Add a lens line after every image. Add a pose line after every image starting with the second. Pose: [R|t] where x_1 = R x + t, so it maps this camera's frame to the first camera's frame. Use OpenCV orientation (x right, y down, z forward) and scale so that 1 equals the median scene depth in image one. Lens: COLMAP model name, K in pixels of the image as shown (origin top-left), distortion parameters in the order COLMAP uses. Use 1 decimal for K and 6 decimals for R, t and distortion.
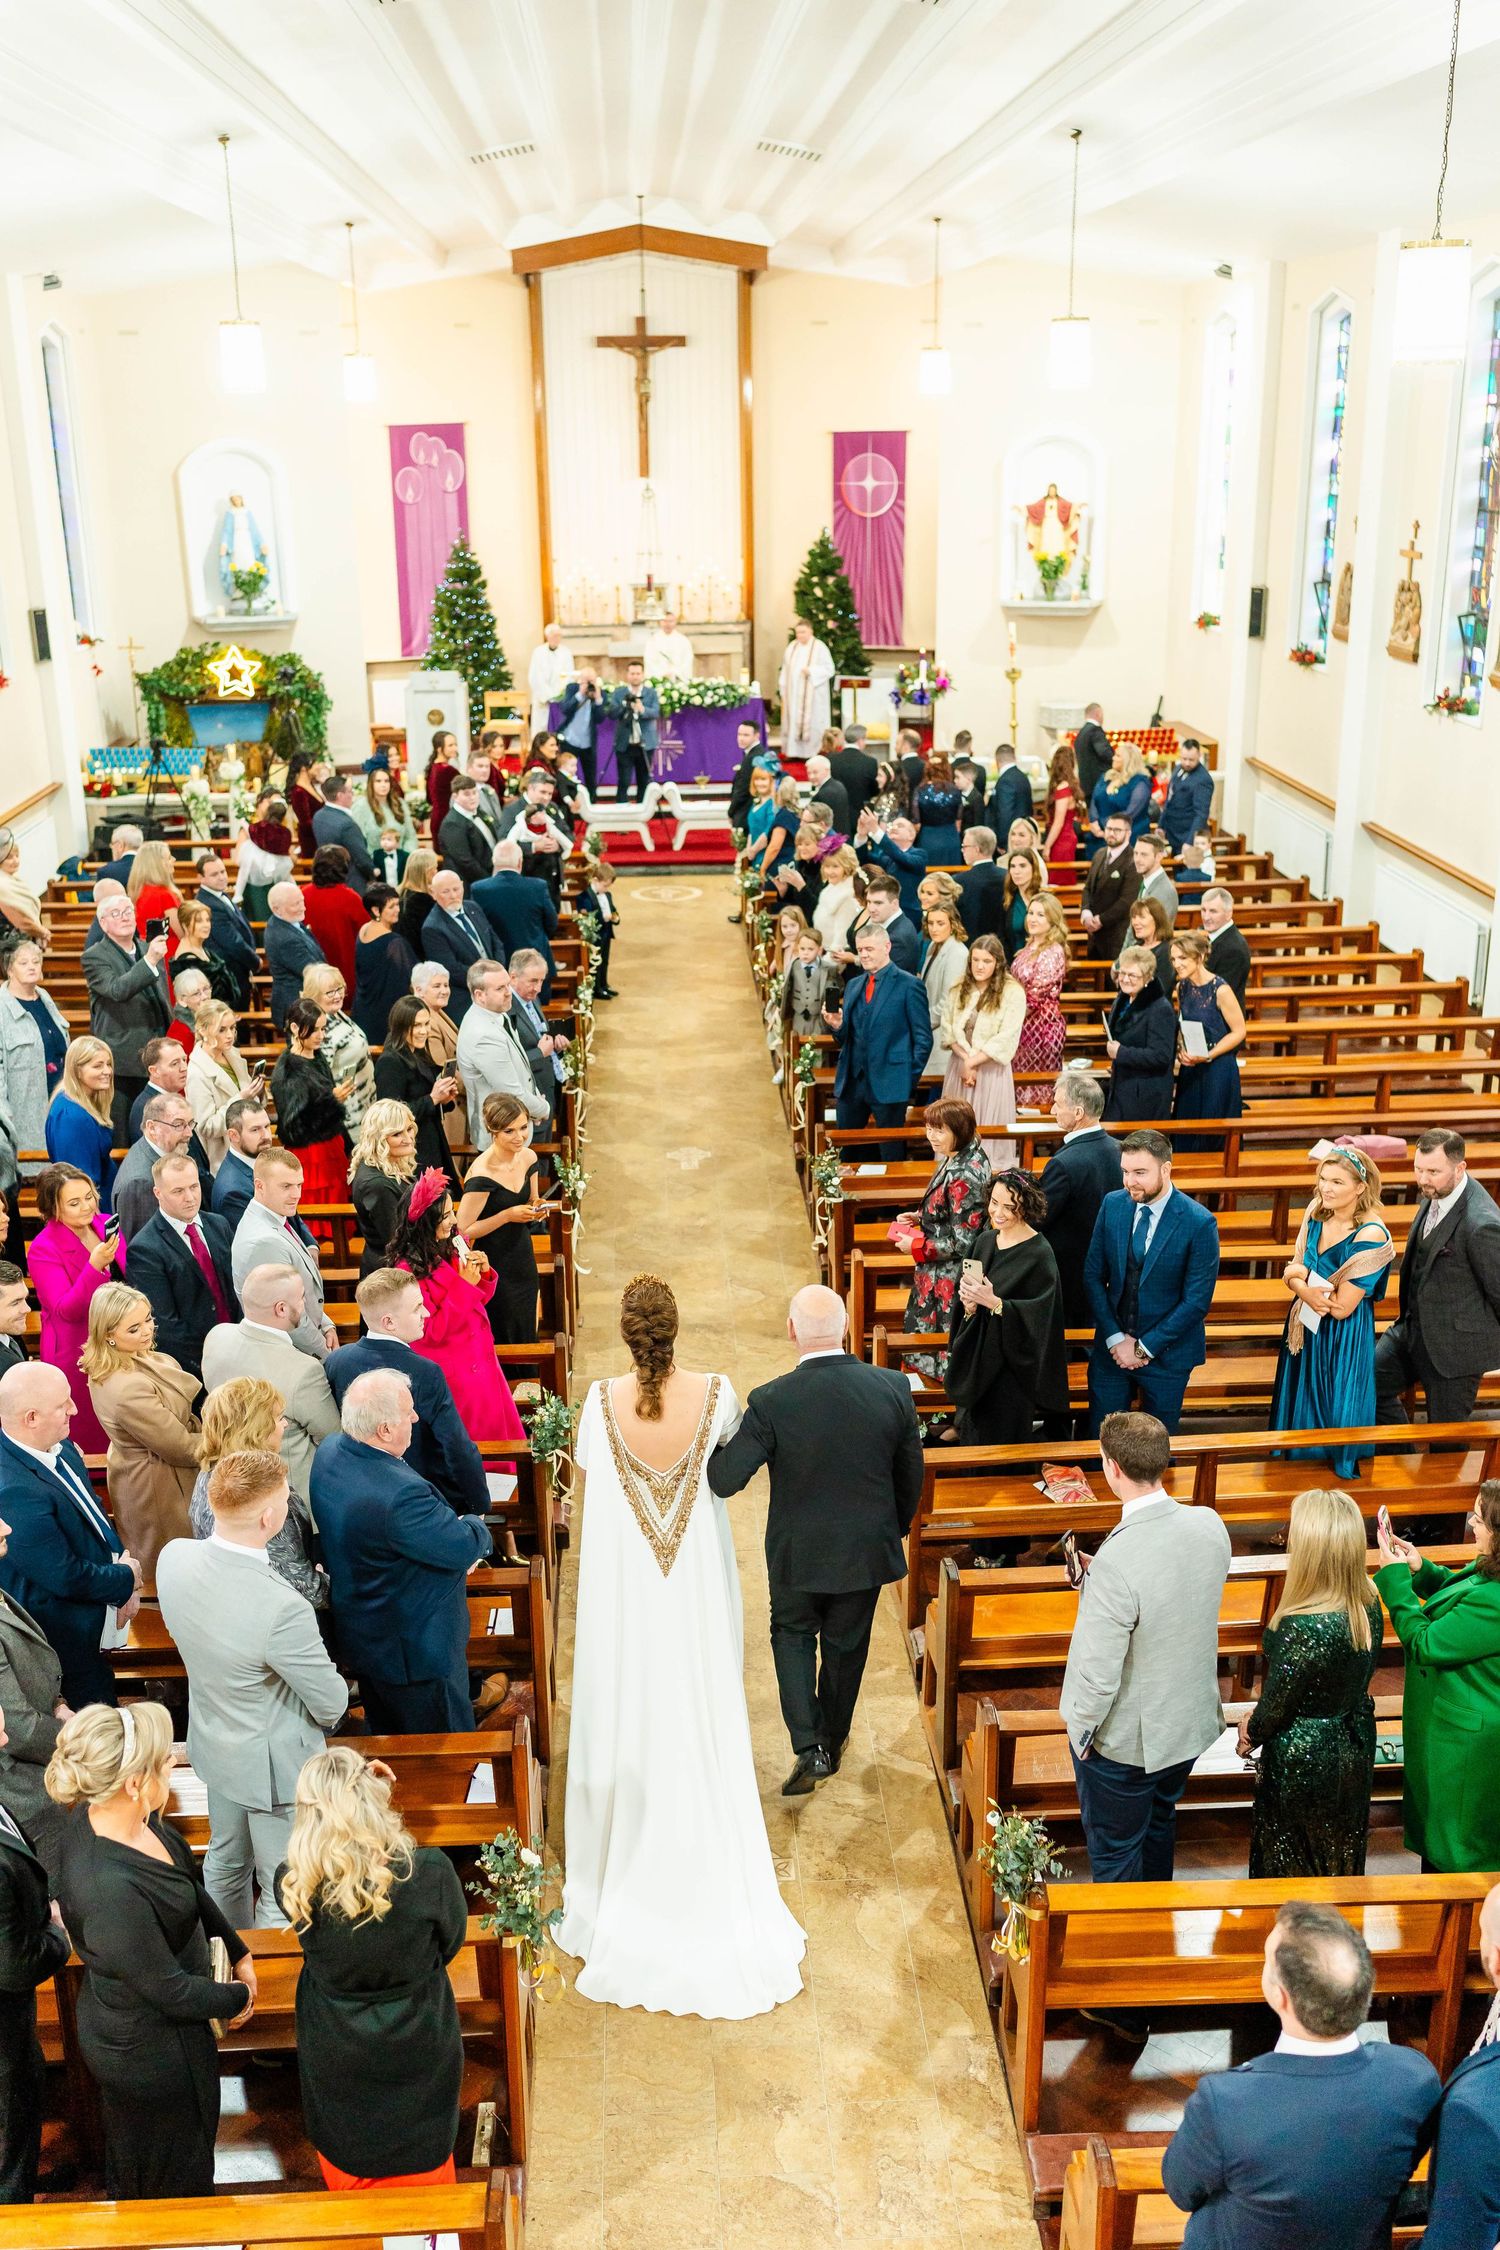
lens RADIAL K [[2099.6, 0, 750.0], [0, 2099.6, 1125.0], [0, 0, 1]] dist [-0.007832, -0.006366]
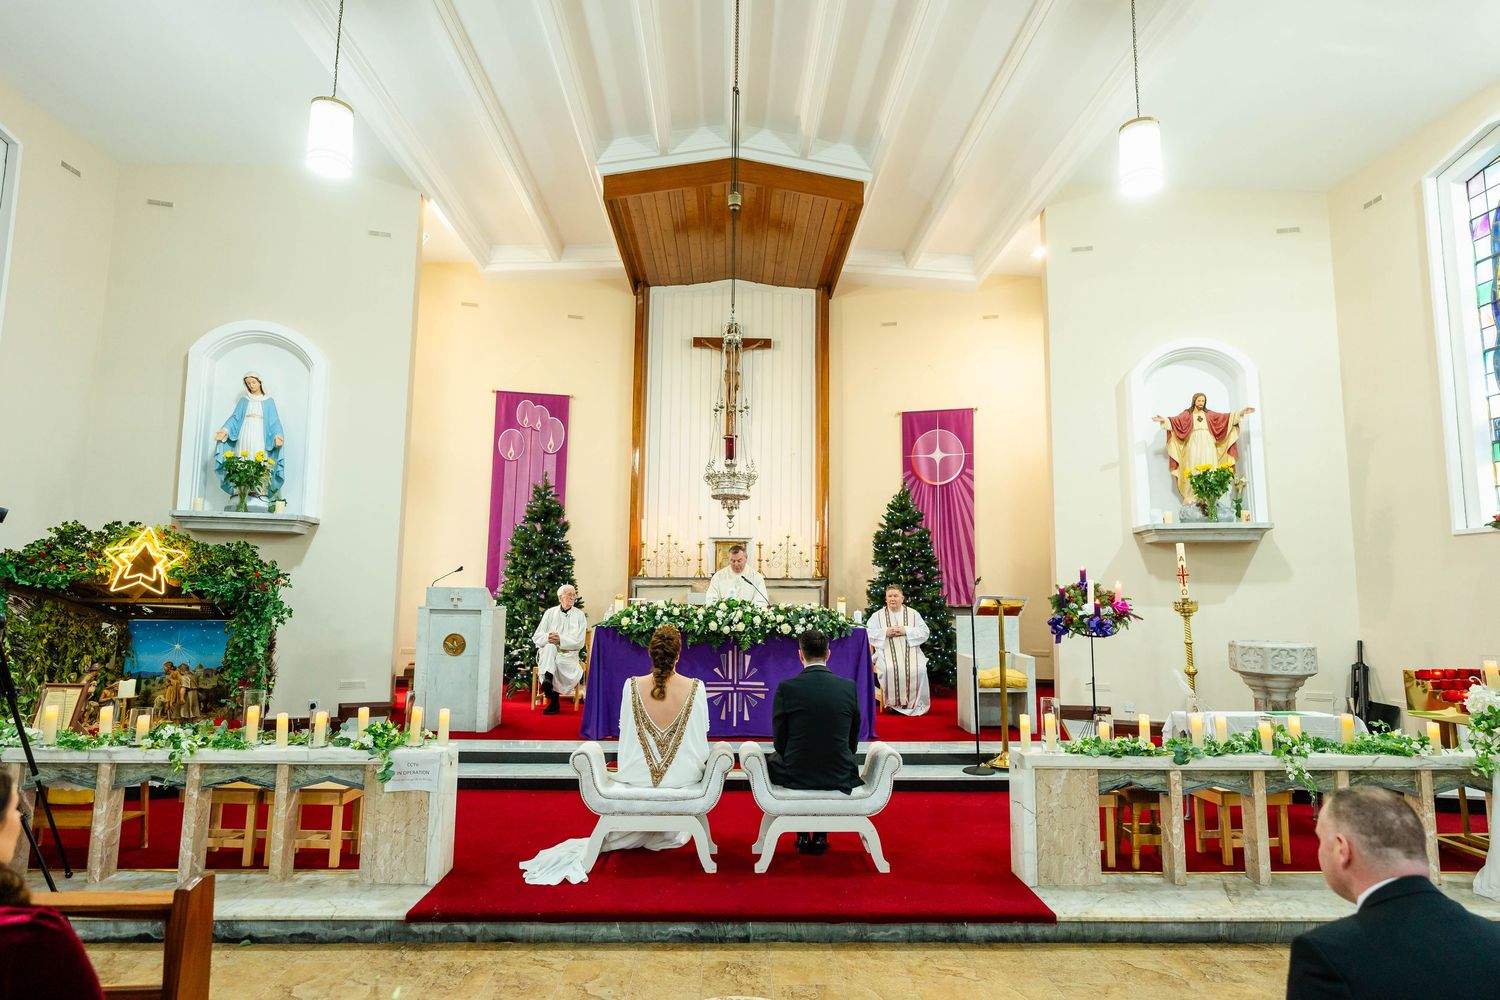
lens RADIAL K [[800.3, 0, 750.0], [0, 800.3, 500.0], [0, 0, 1]] dist [0.000674, -0.000118]
pose [[0.999388, 0.018155, -0.029910, -0.027268], [-0.029246, 0.902699, -0.429278, -0.106082], [0.019206, 0.429890, 0.902677, 0.640954]]
